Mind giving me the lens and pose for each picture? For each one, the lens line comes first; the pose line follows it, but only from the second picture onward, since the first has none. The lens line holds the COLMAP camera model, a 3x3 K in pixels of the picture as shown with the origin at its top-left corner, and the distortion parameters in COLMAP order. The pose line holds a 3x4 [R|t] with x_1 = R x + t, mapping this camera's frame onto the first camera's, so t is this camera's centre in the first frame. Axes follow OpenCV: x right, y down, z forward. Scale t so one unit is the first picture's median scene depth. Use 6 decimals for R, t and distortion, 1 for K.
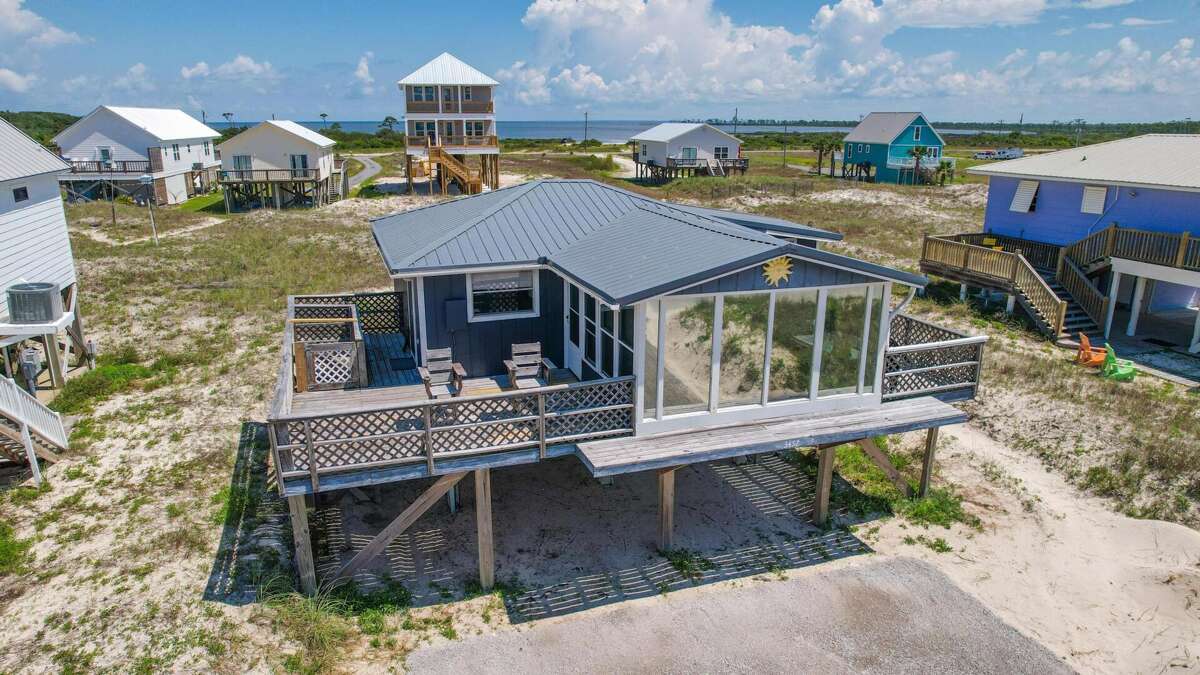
lens RADIAL K [[773.3, 0, 600.0], [0, 773.3, 337.5], [0, 0, 1]] dist [-0.078054, 0.074969]
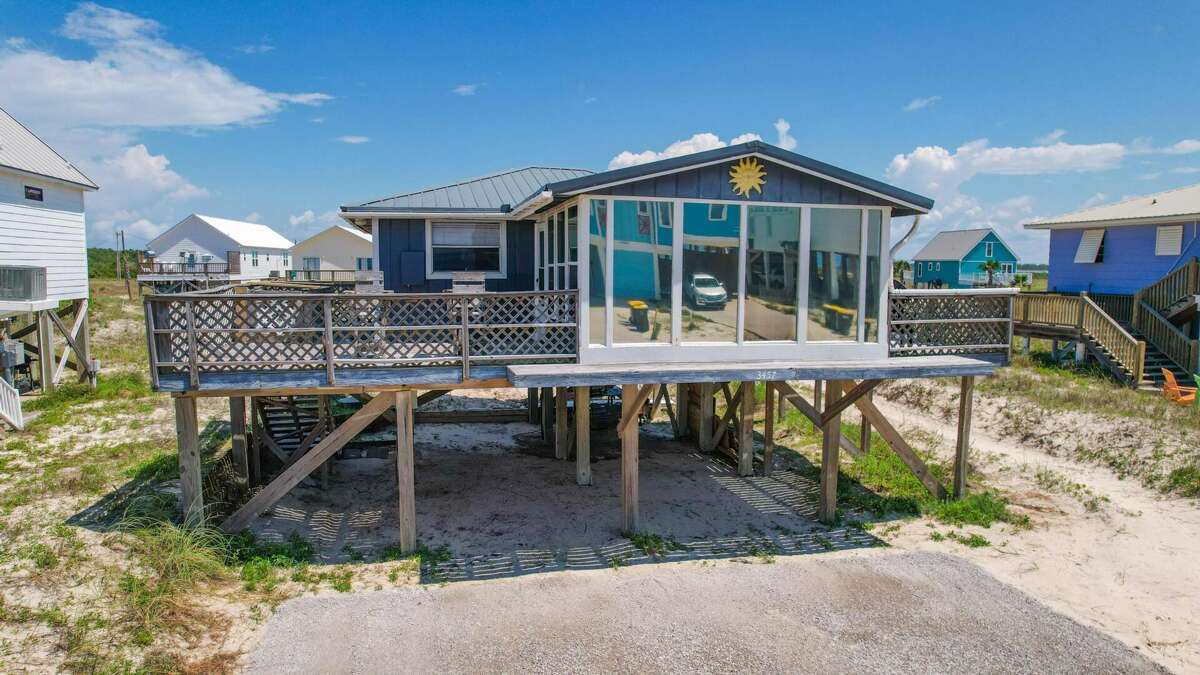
lens RADIAL K [[773.3, 0, 600.0], [0, 773.3, 337.5], [0, 0, 1]] dist [-0.078054, 0.074969]
pose [[0.994927, 0.008804, -0.100209, 0.124008], [-0.027017, 0.982951, -0.181874, 0.204995], [0.096899, 0.183659, 0.978202, 0.131752]]
